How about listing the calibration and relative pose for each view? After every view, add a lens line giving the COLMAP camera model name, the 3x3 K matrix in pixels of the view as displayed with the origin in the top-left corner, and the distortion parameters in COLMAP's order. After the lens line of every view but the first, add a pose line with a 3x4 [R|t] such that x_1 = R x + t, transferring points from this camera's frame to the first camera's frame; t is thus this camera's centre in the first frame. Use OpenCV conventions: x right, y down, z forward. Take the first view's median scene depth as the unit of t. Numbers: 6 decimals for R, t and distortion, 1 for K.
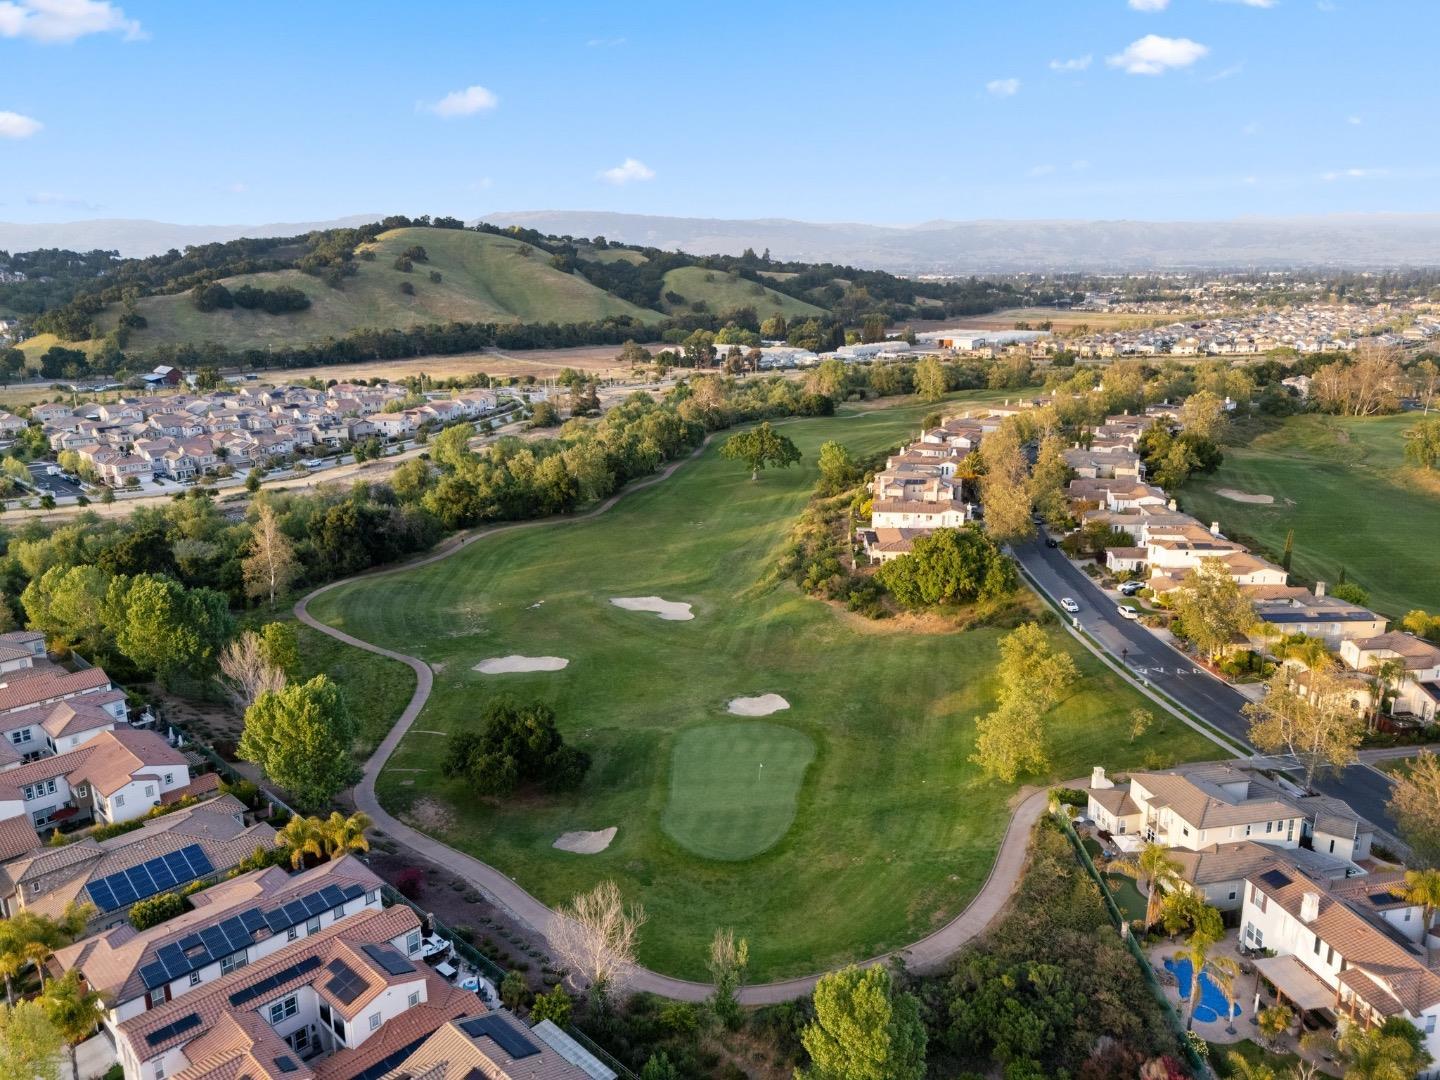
lens RADIAL K [[1051.5, 0, 720.0], [0, 1051.5, 540.0], [0, 0, 1]] dist [0.061787, -0.053219]
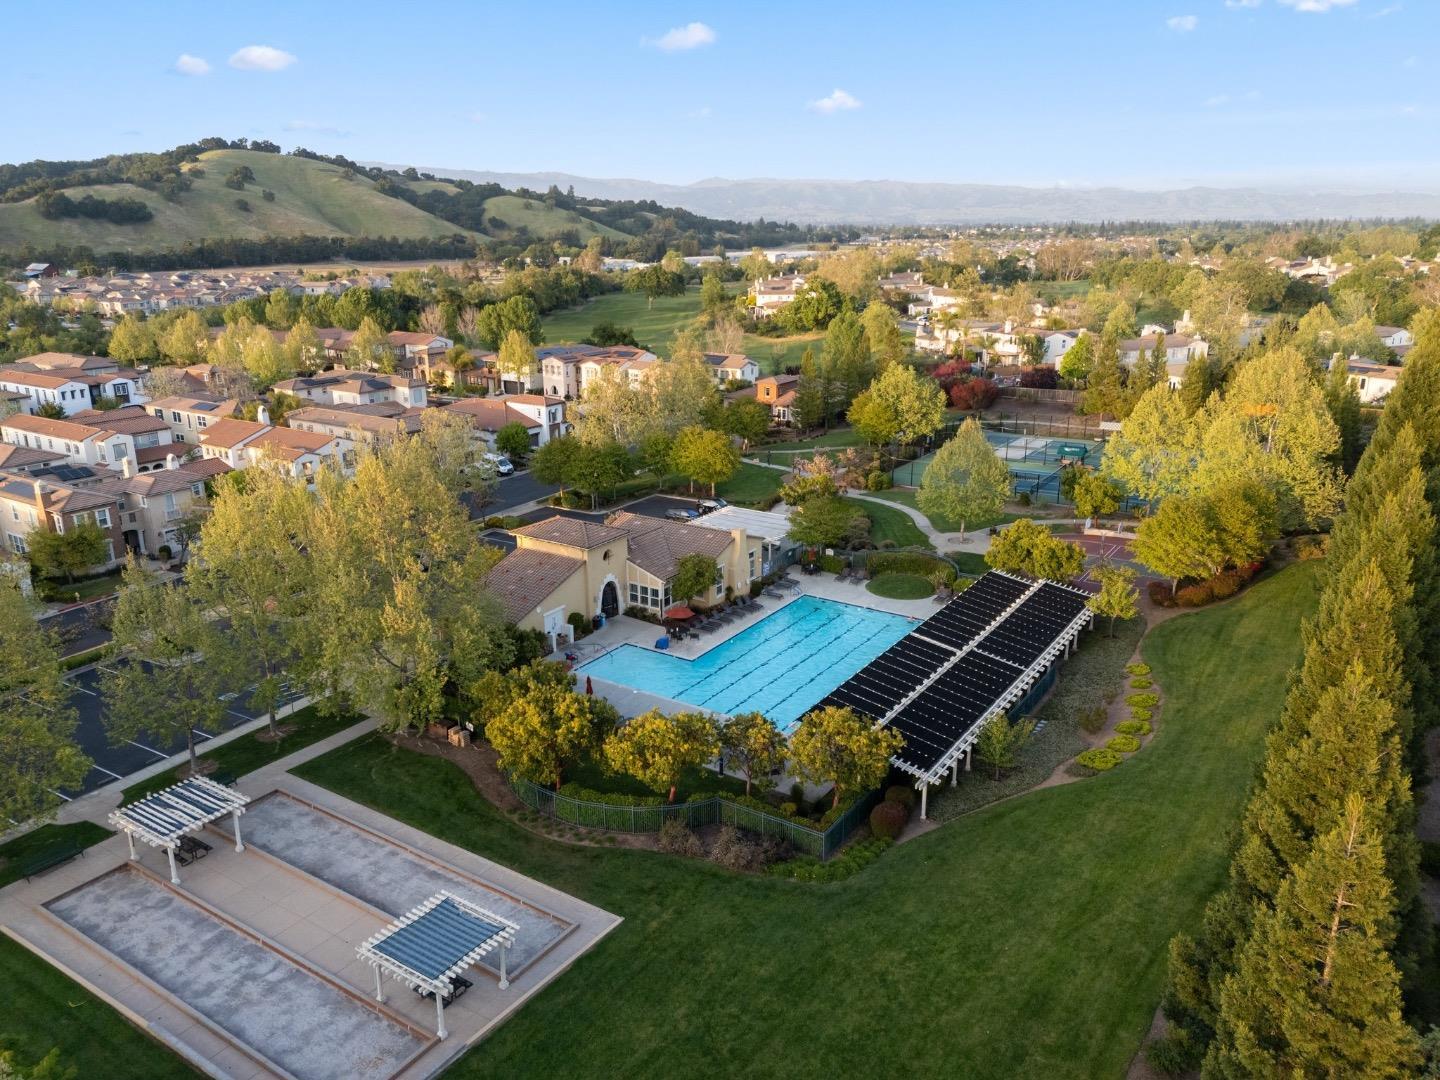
lens RADIAL K [[1051.5, 0, 720.0], [0, 1051.5, 540.0], [0, 0, 1]] dist [0.061787, -0.053219]
pose [[0.979653, -0.052559, 0.193695, -0.048404], [0.045505, 0.998135, 0.040692, 0.057777], [-0.195472, -0.031050, 0.980218, -0.104035]]
